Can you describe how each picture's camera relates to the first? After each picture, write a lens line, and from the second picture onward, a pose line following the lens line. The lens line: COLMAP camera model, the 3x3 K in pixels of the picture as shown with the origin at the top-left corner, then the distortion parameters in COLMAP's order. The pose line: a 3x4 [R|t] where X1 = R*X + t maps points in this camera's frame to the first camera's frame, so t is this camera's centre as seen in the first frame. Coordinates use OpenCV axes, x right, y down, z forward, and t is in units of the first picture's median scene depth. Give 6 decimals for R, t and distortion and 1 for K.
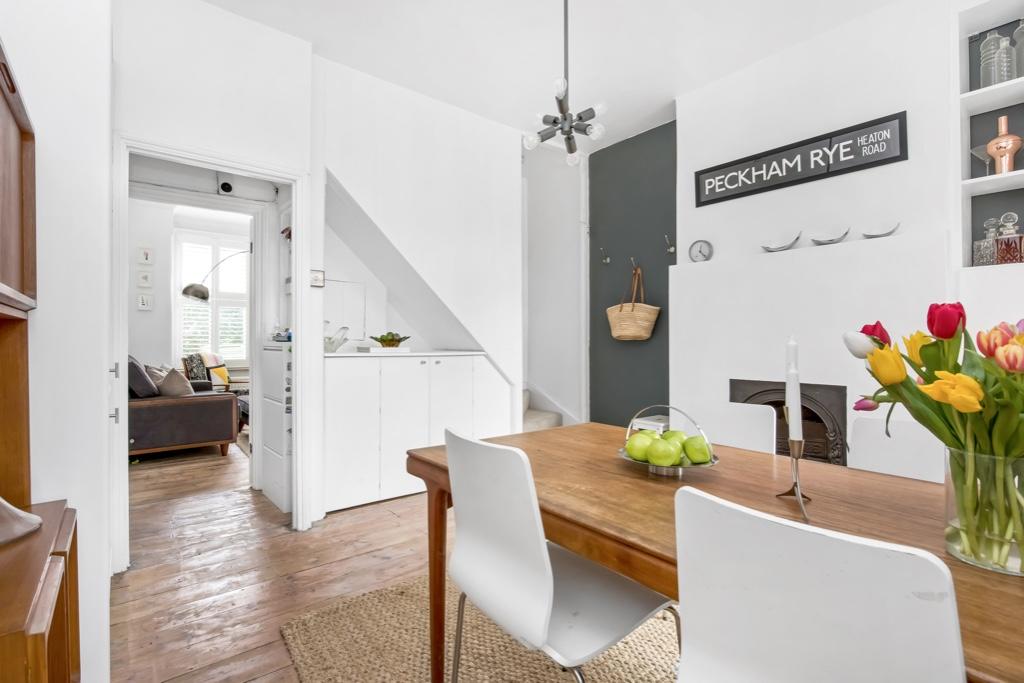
lens RADIAL K [[478.0, 0, 511.6], [0, 478.0, 340.3], [0, 0, 1]] dist [0.000650, 0.000002]
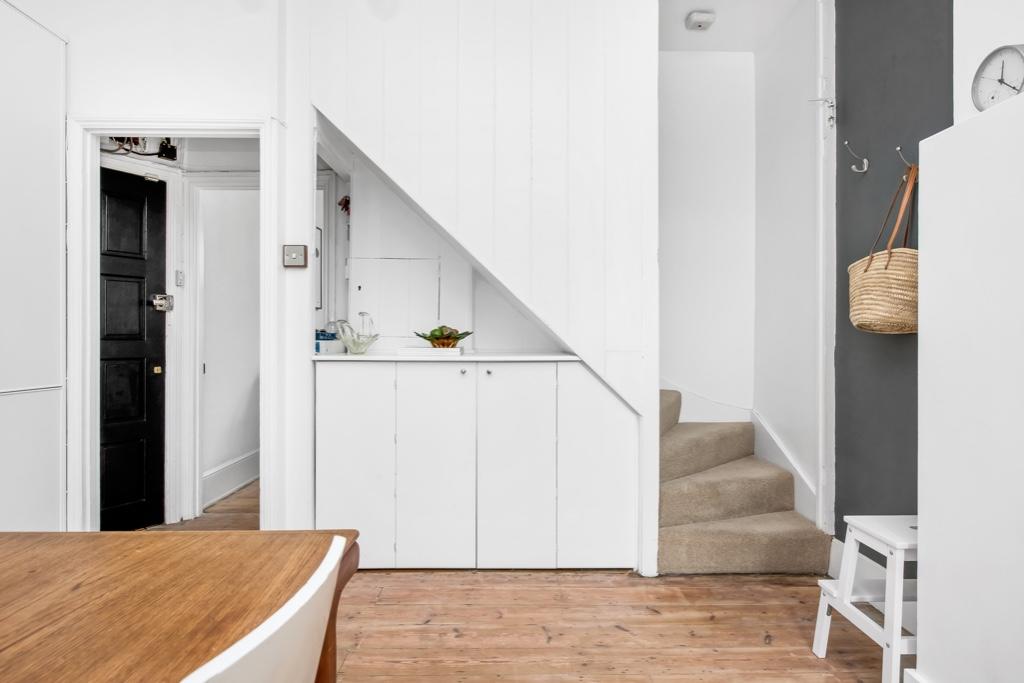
lens RADIAL K [[592.0, 0, 512.7], [0, 592.0, 345.5], [0, 0, 1]] dist [0.001490, -0.000078]
pose [[0.781198, 0.001751, -0.624281, 0.354365], [0.004084, 0.999960, 0.007916, 0.004649], [0.624270, -0.008733, 0.781160, 0.391442]]
